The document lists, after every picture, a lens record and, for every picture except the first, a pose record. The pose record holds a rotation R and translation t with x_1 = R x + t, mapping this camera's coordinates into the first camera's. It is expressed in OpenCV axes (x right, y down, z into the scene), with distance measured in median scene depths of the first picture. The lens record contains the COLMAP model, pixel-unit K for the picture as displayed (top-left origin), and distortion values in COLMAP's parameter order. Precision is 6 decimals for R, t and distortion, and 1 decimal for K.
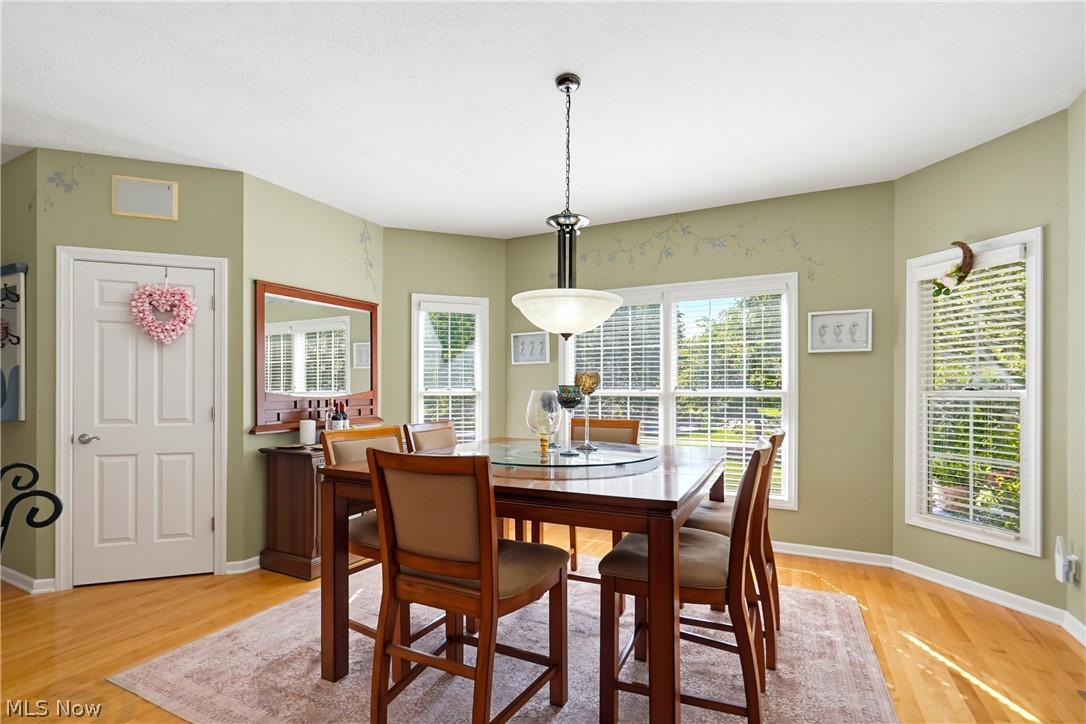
lens RADIAL K [[501.7, 0, 544.3], [0, 501.7, 382.9], [0, 0, 1]] dist [-0.000071, -0.000001]
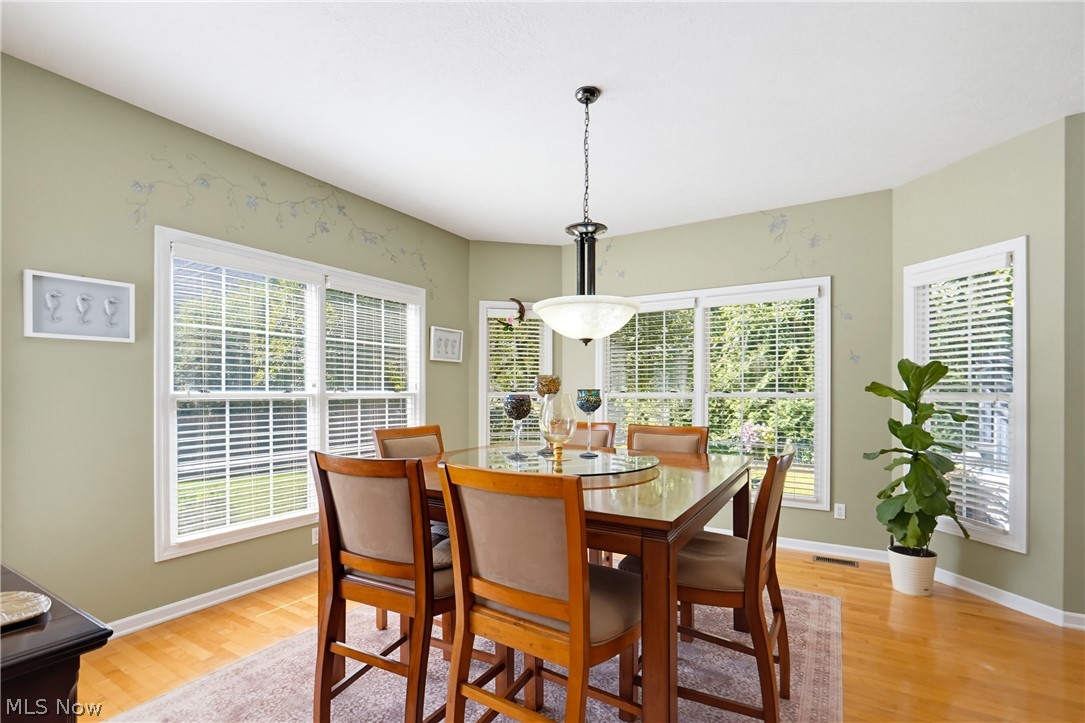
lens RADIAL K [[501.3, 0, 543.8], [0, 501.3, 382.4], [0, 0, 1]] dist [-0.000071, -0.000001]
pose [[0.093269, 0.019347, 0.995453, -0.607729], [-0.012965, 0.999750, -0.018216, 0.010263], [-0.995556, -0.011207, 0.093497, 0.616716]]
